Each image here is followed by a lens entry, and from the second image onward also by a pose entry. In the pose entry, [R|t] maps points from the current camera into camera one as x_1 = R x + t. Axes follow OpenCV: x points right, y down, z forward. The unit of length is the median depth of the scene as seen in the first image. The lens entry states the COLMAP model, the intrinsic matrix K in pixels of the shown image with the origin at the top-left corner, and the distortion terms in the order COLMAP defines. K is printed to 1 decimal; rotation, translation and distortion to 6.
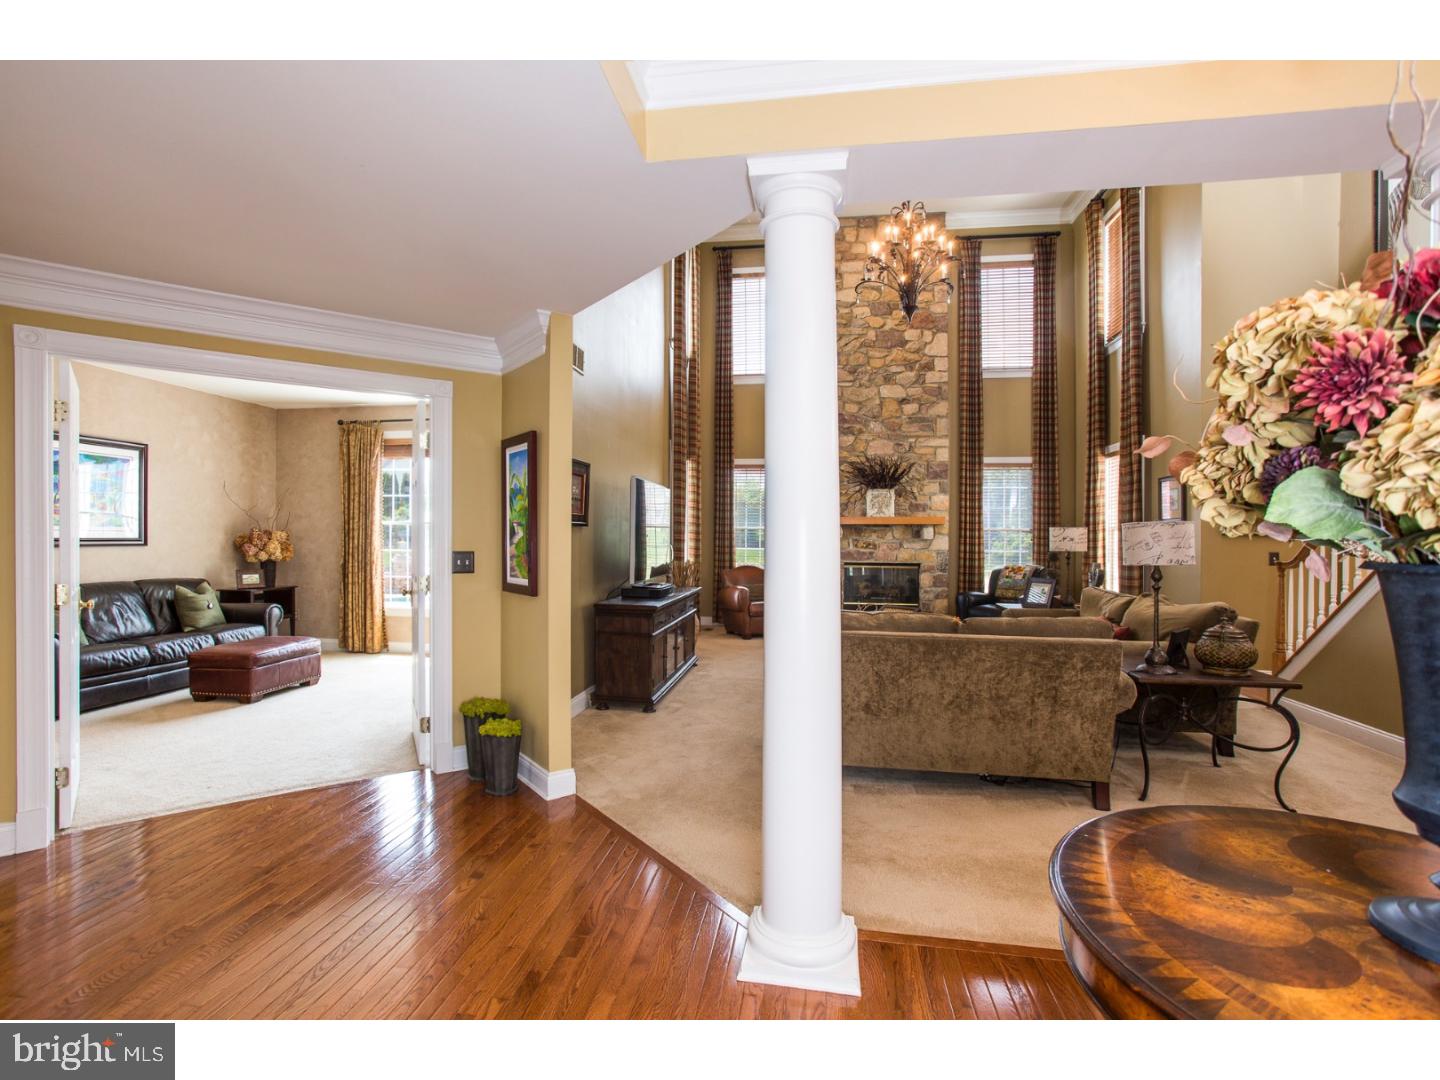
lens RADIAL K [[702.0, 0, 699.3], [0, 702.0, 536.8], [0, 0, 1]] dist [-0.001713, 0.000550]
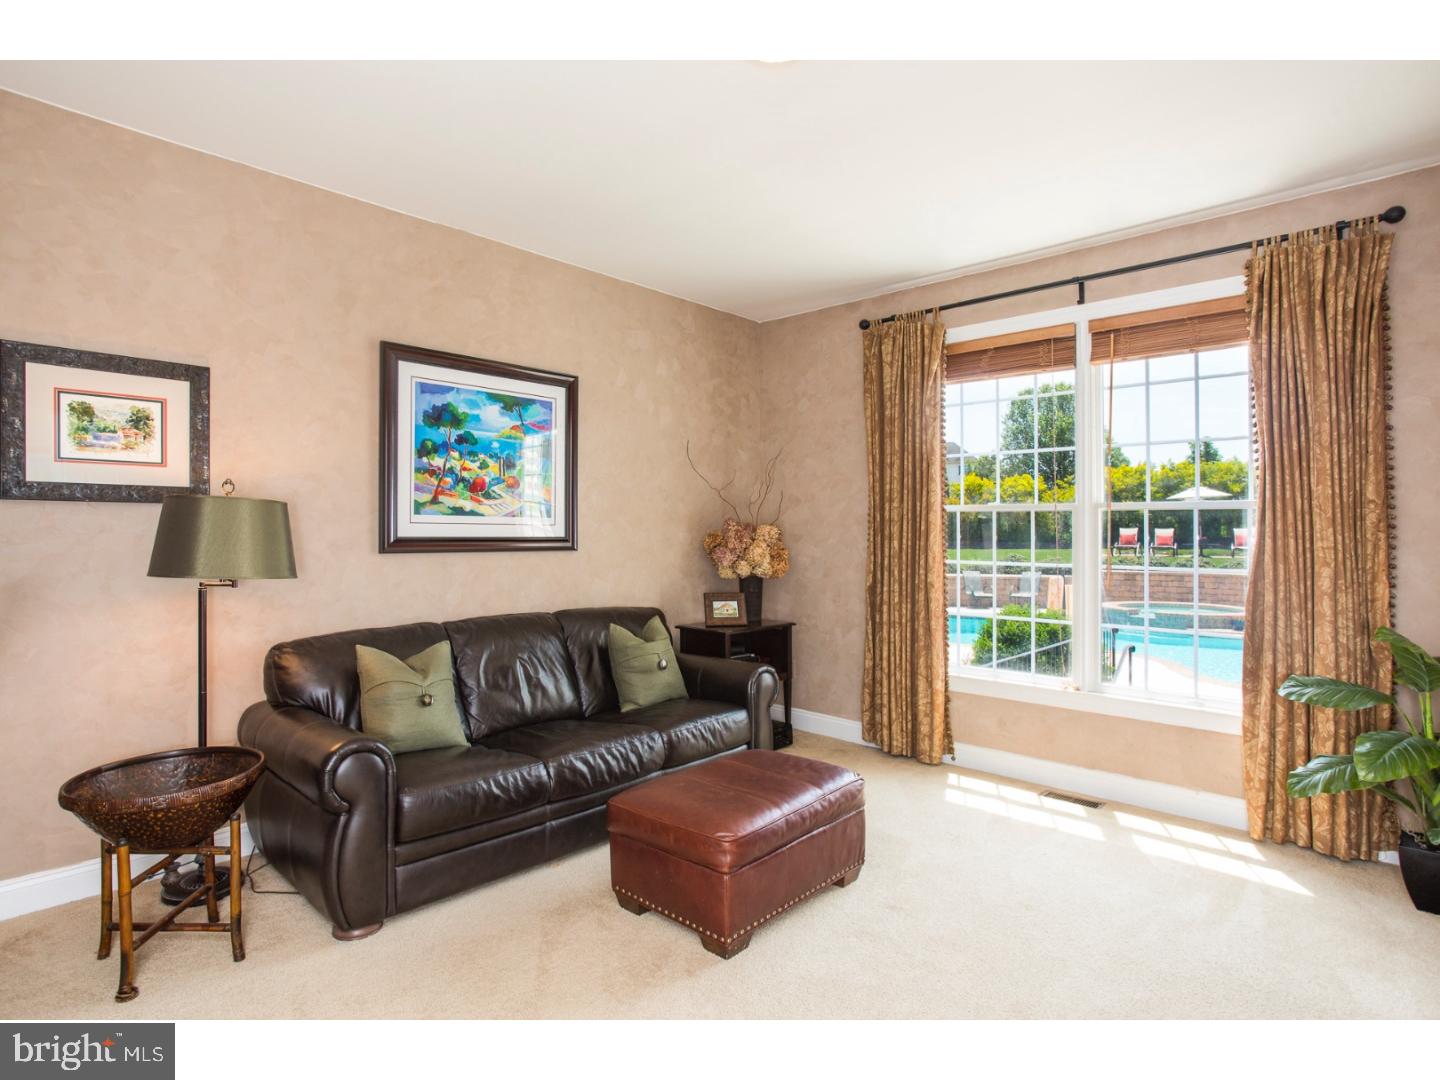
lens RADIAL K [[801.0, 0, 720.0], [0, 801.0, 540.0], [0, 0, 1]] dist [-0.000004, -0.000007]
pose [[0.842674, 0.001907, -0.538421, -0.280825], [0.000552, 0.999990, 0.004405, 0.001081], [0.538424, -0.004009, 0.842665, 0.430968]]
